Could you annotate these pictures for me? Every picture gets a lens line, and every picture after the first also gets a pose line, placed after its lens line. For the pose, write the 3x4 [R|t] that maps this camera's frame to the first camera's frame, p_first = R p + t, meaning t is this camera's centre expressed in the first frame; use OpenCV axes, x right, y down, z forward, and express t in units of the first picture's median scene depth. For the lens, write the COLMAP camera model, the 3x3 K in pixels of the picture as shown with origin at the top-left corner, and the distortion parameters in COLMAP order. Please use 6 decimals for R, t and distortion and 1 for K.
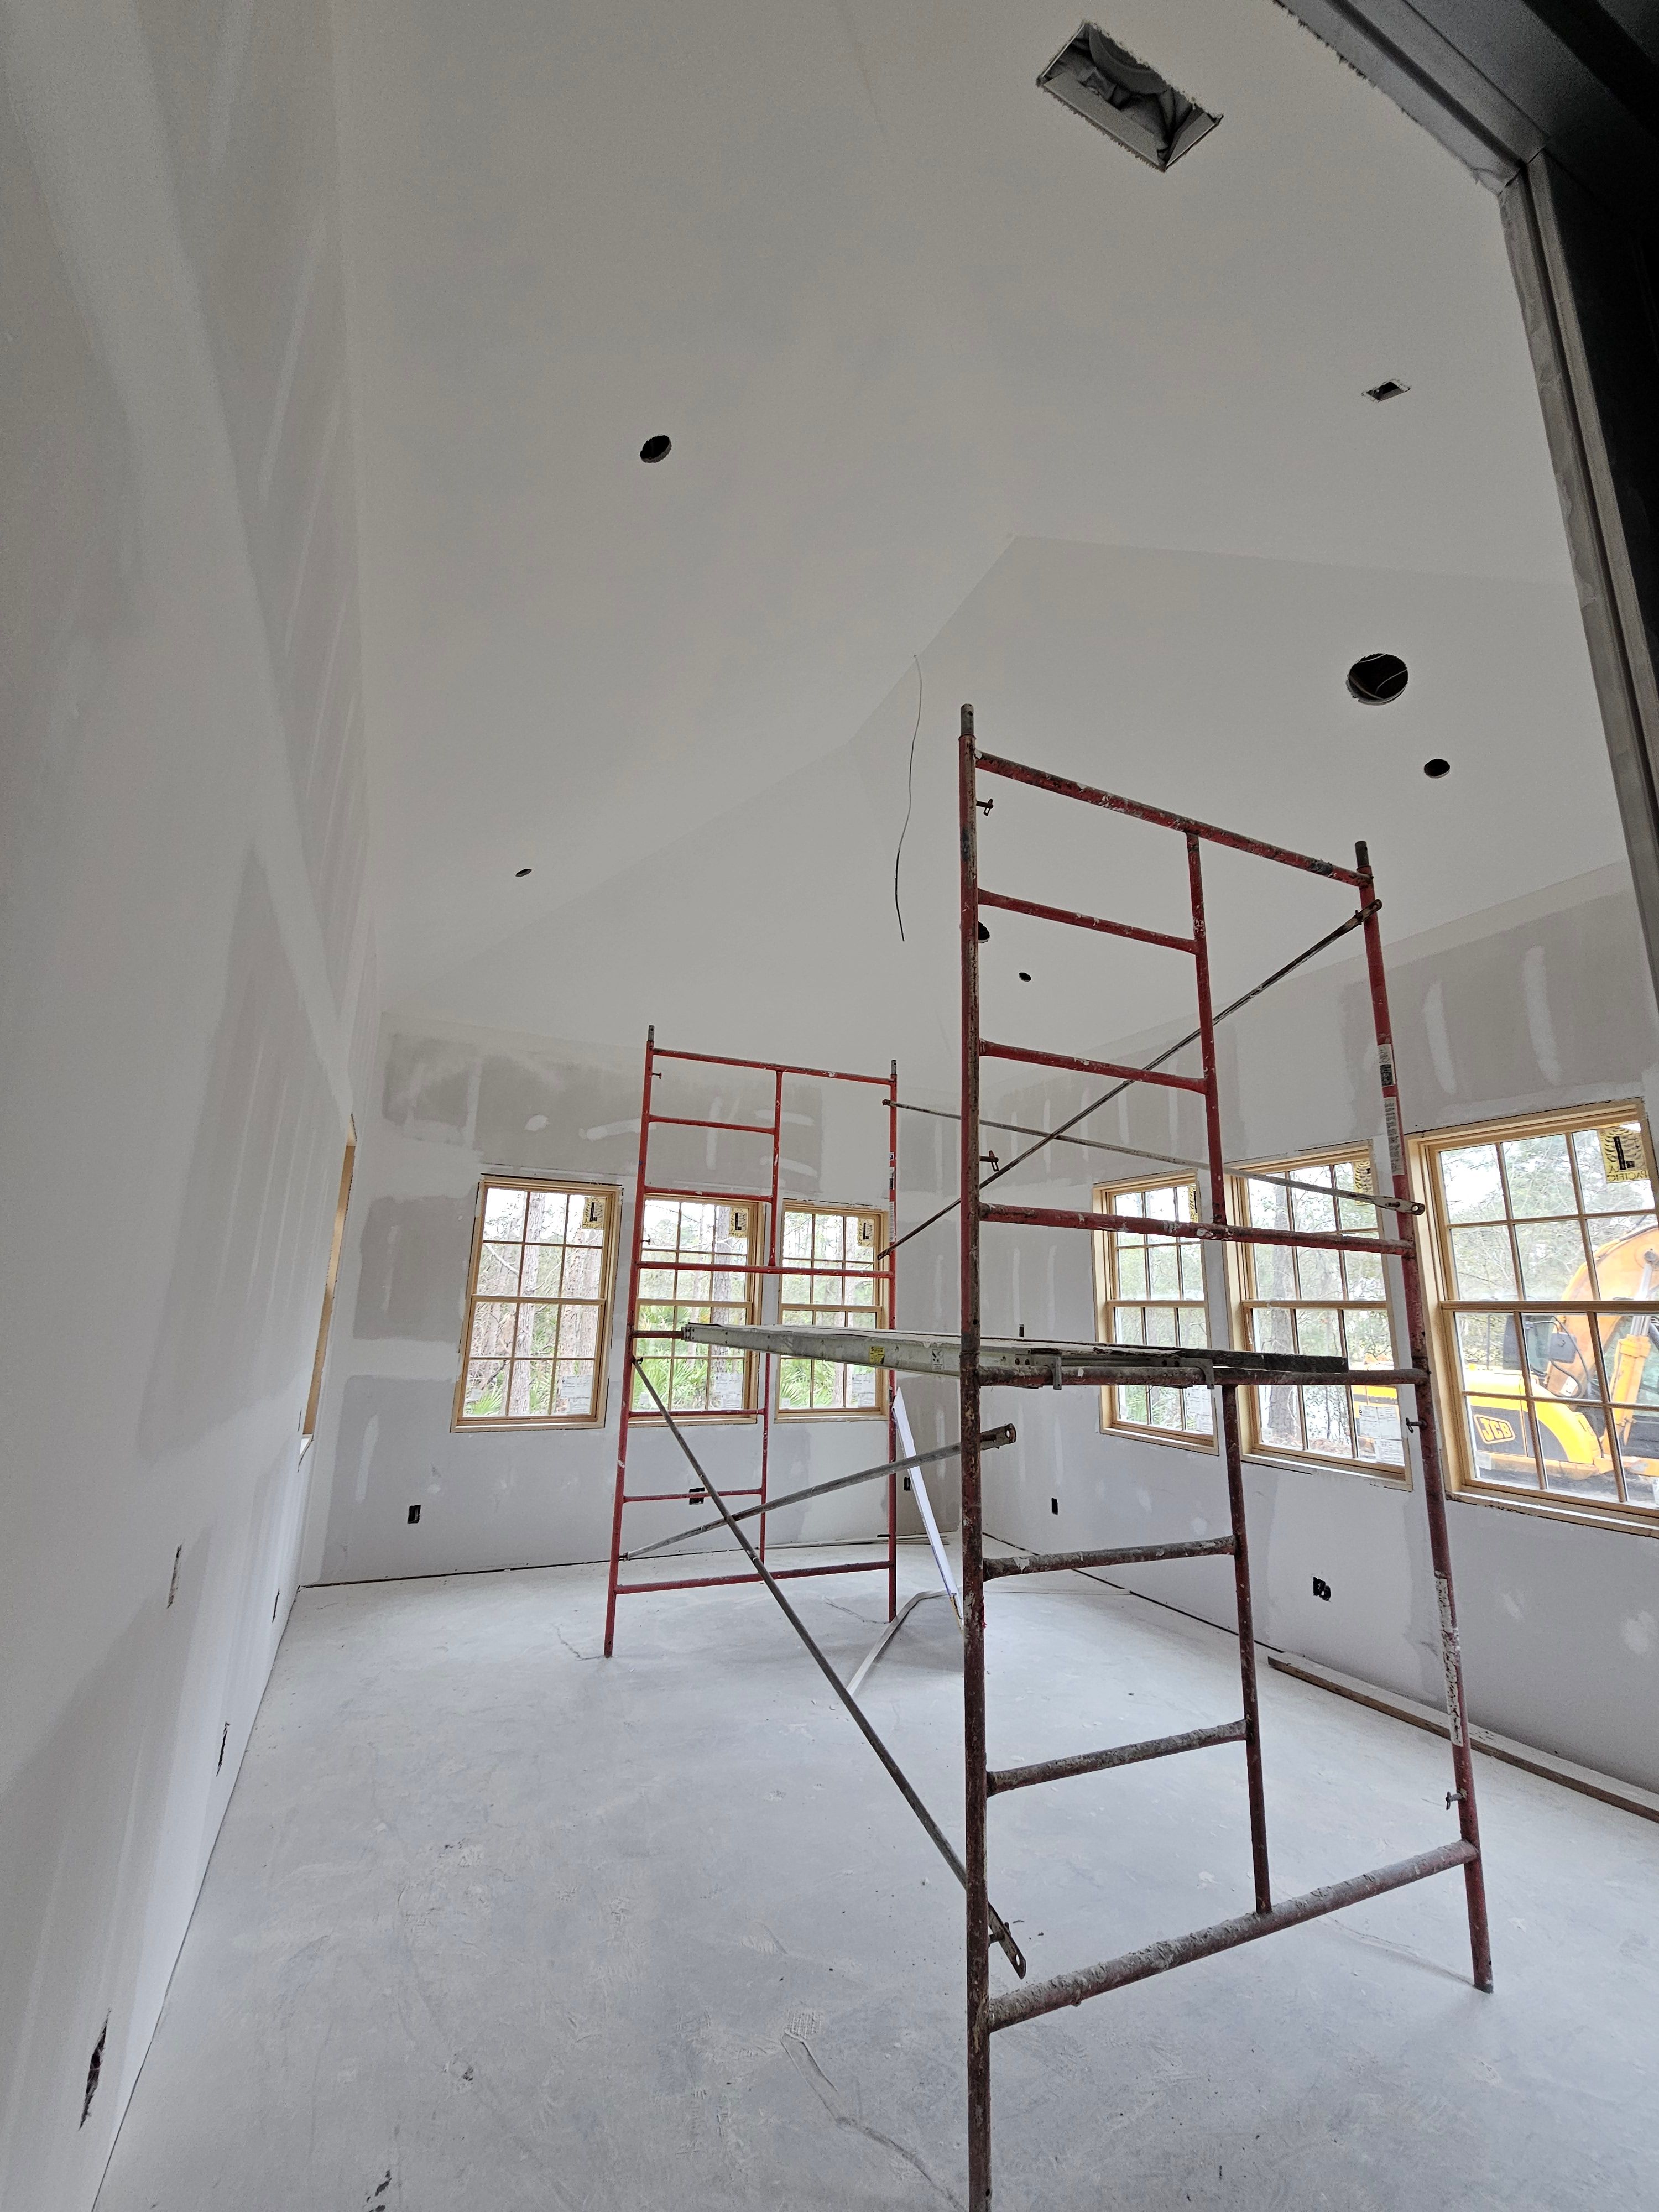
lens RADIAL K [[894.4, 0, 829.5], [0, 894.4, 1106.0], [0, 0, 1]] dist [0.000973, 0.000069]
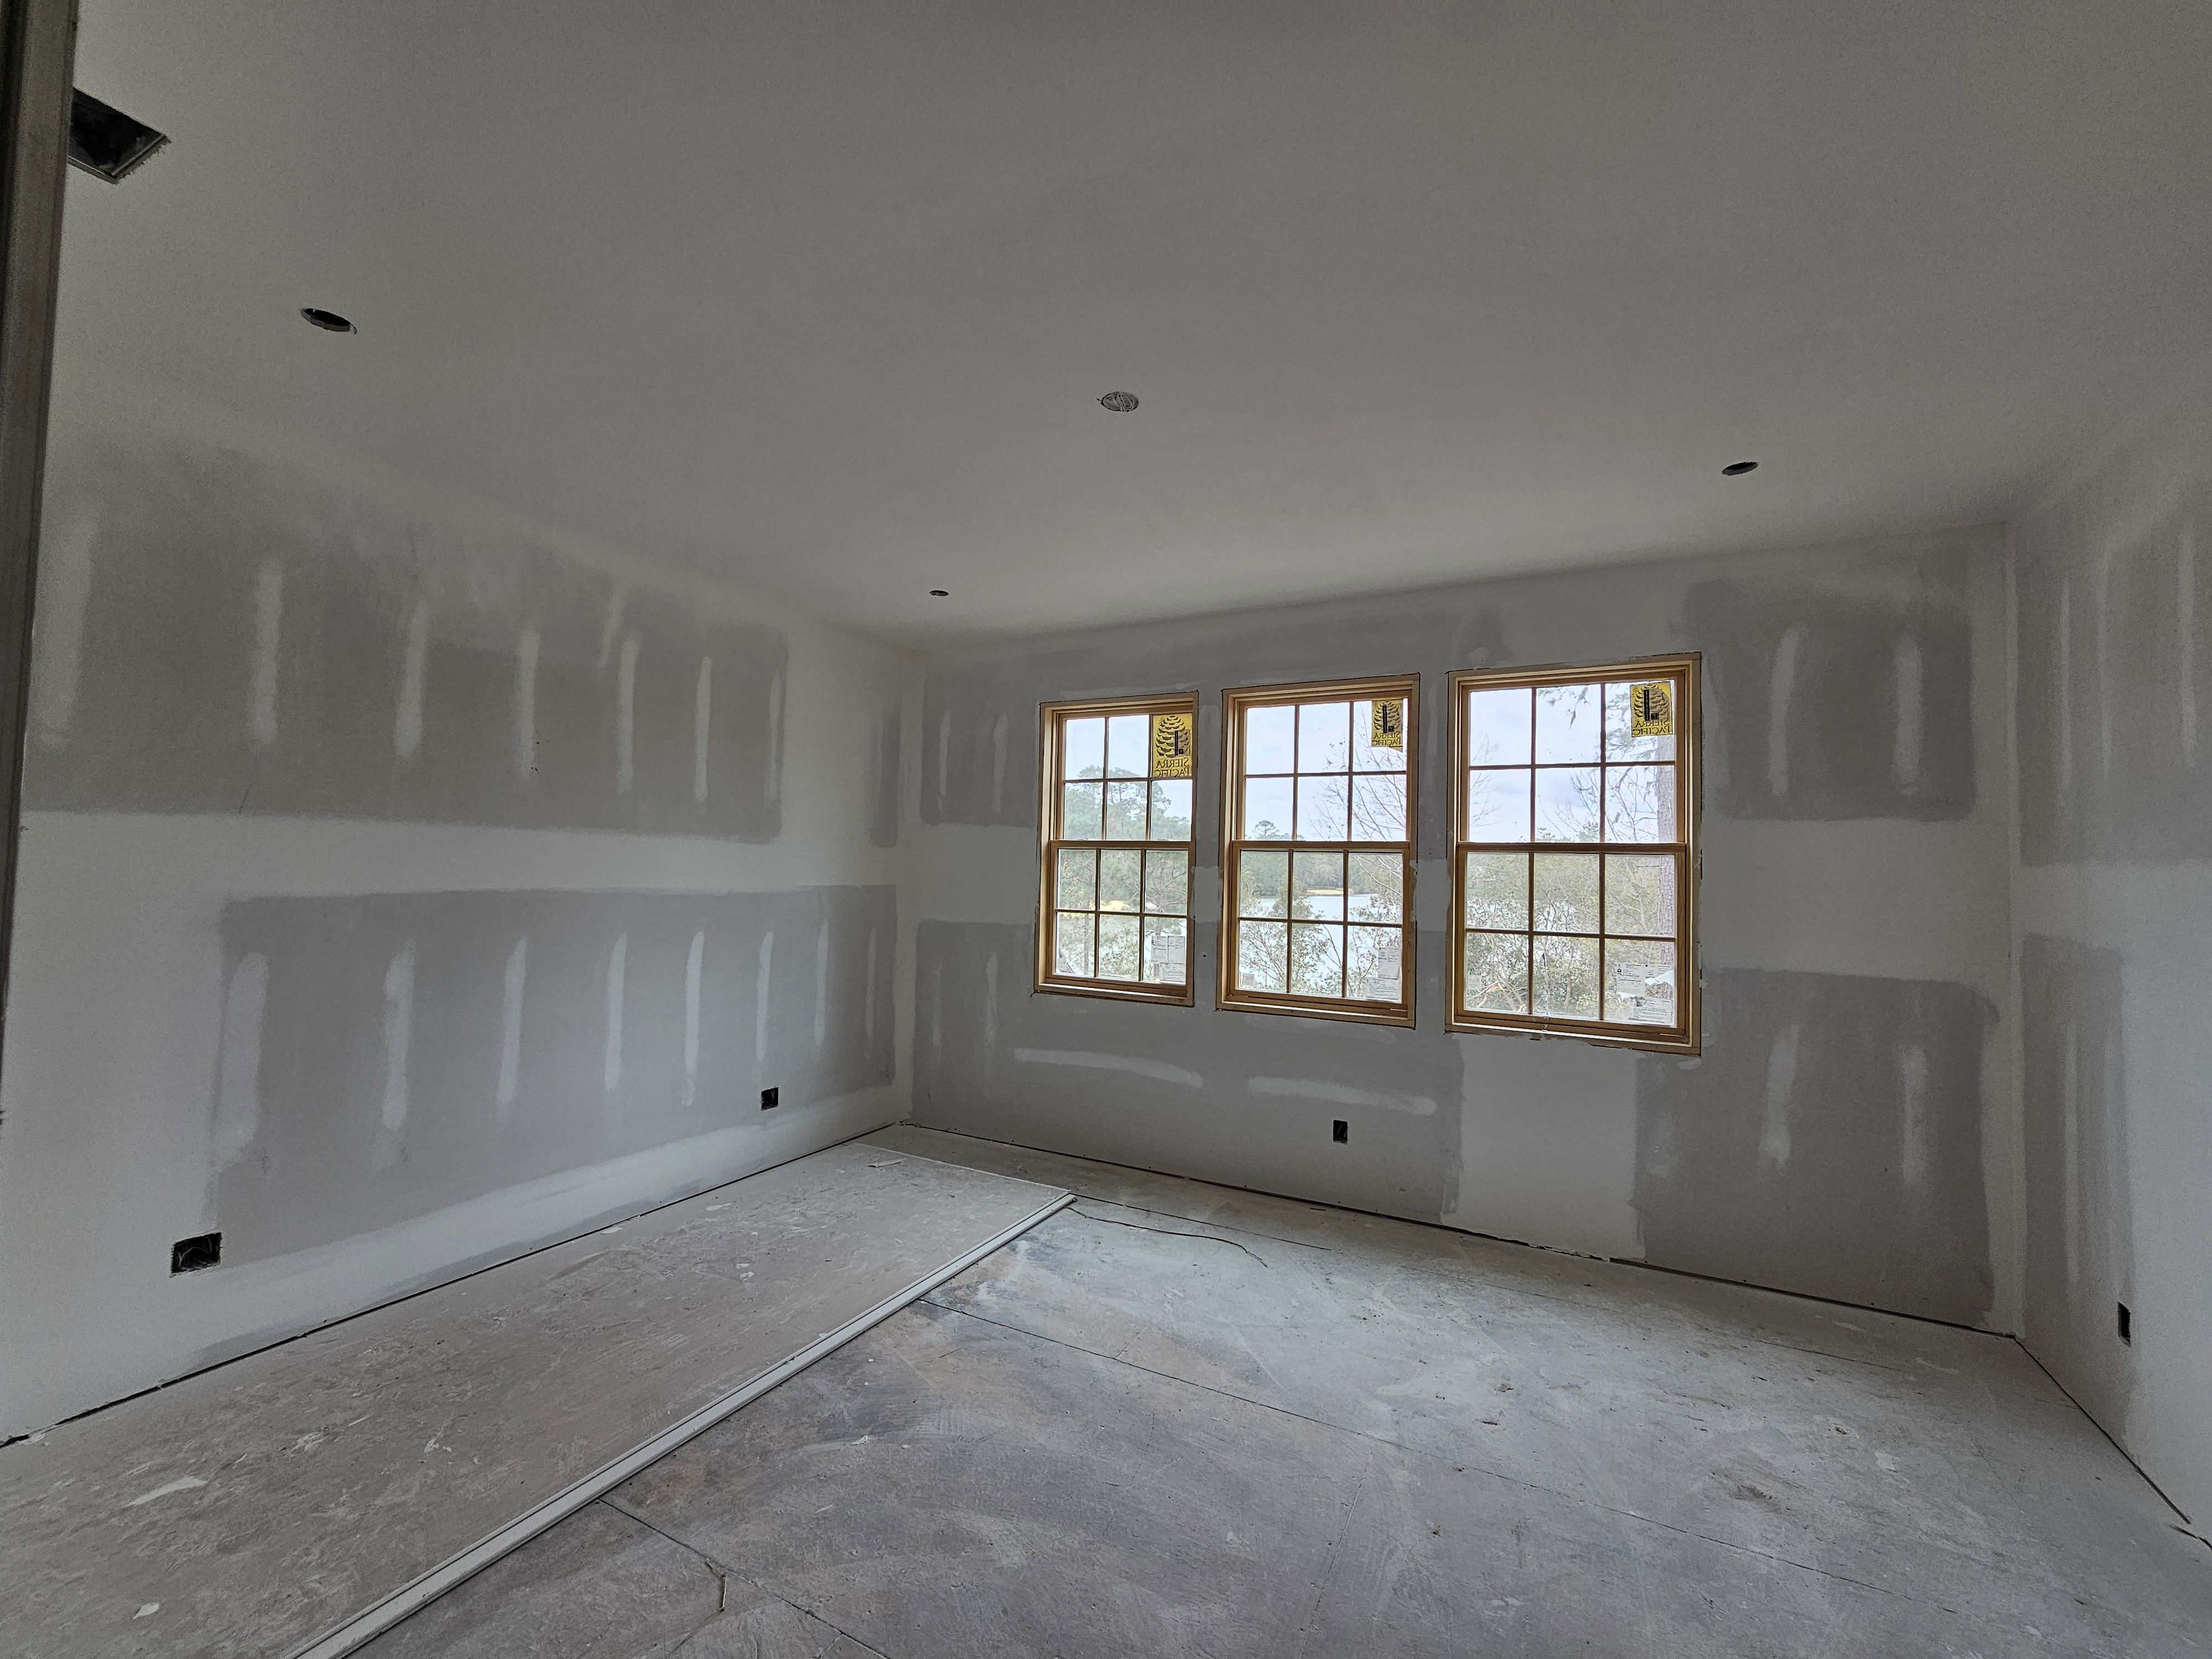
lens RADIAL K [[884.5, 0, 1106.0], [0, 884.5, 829.5], [0, 0, 1]] dist [-0.000040, -0.000003]
pose [[0.799792, 0.009822, 0.600196, -0.158625], [-0.130670, 0.978738, 0.158108, 0.070533], [-0.585882, -0.204881, 0.784070, 0.324598]]
